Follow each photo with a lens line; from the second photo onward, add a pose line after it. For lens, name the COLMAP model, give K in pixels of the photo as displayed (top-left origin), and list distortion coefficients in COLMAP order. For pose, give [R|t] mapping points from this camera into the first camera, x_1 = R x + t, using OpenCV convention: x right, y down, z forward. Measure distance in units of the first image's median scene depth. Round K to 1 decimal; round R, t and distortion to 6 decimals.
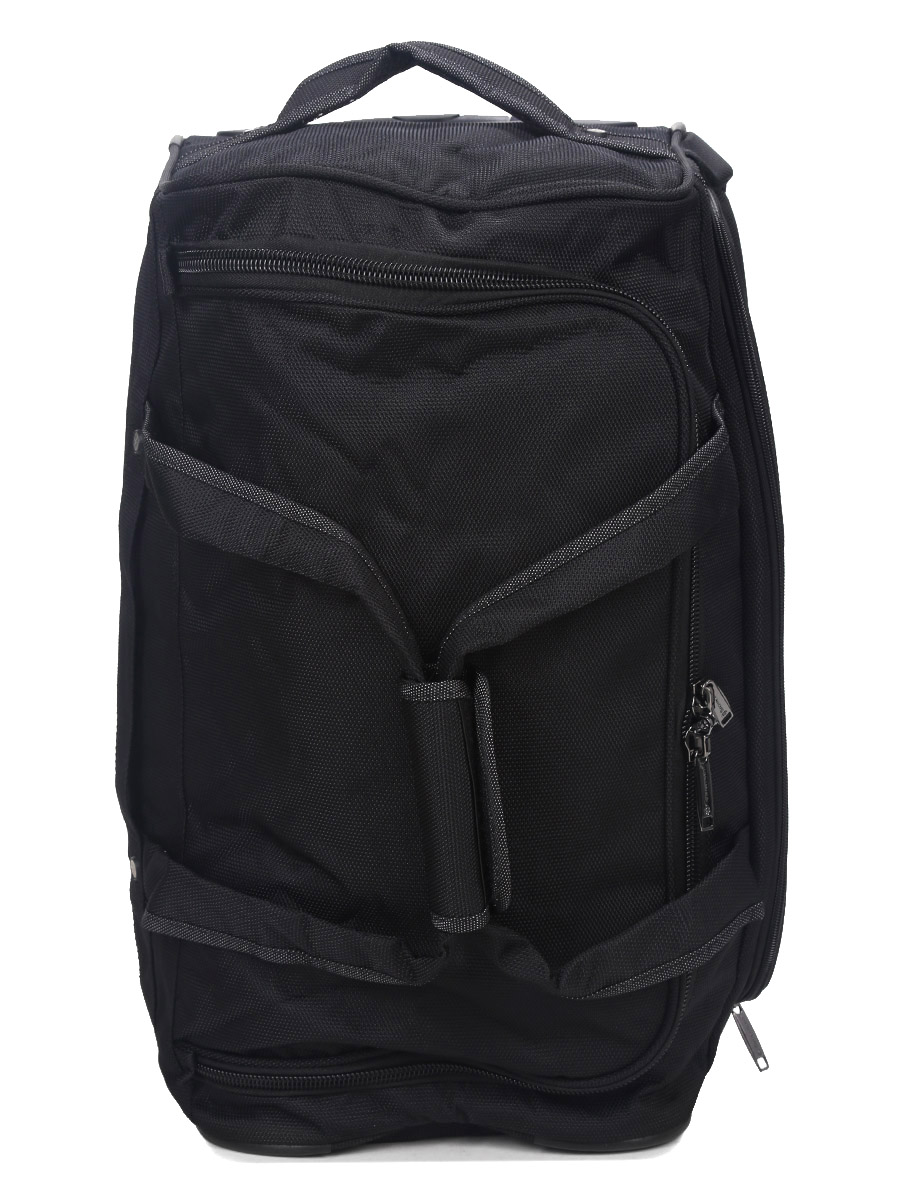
lens RADIAL K [[2599.9, 0, 450.0], [0, 2599.9, 600.0], [0, 0, 1]] dist [-0.080654, -0.228748]
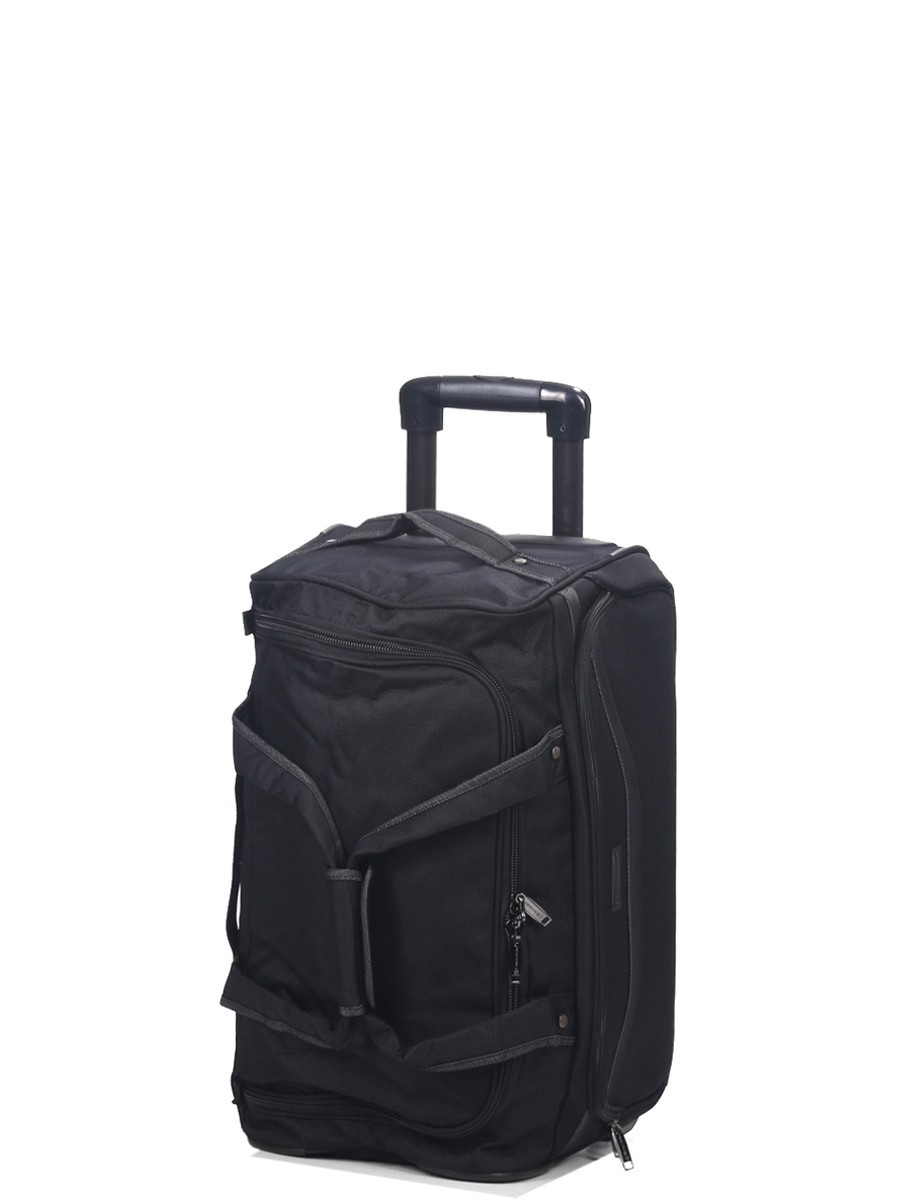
lens RADIAL K [[3533.8, 0, 450.0], [0, 3533.8, 600.0], [0, 0, 1]] dist [0.162160, -0.477188]
pose [[0.927219, 0.087398, -0.364179, 0.918669], [-0.121888, 0.989872, -0.072777, 0.015945], [0.354130, 0.111869, 0.928481, -1.231302]]
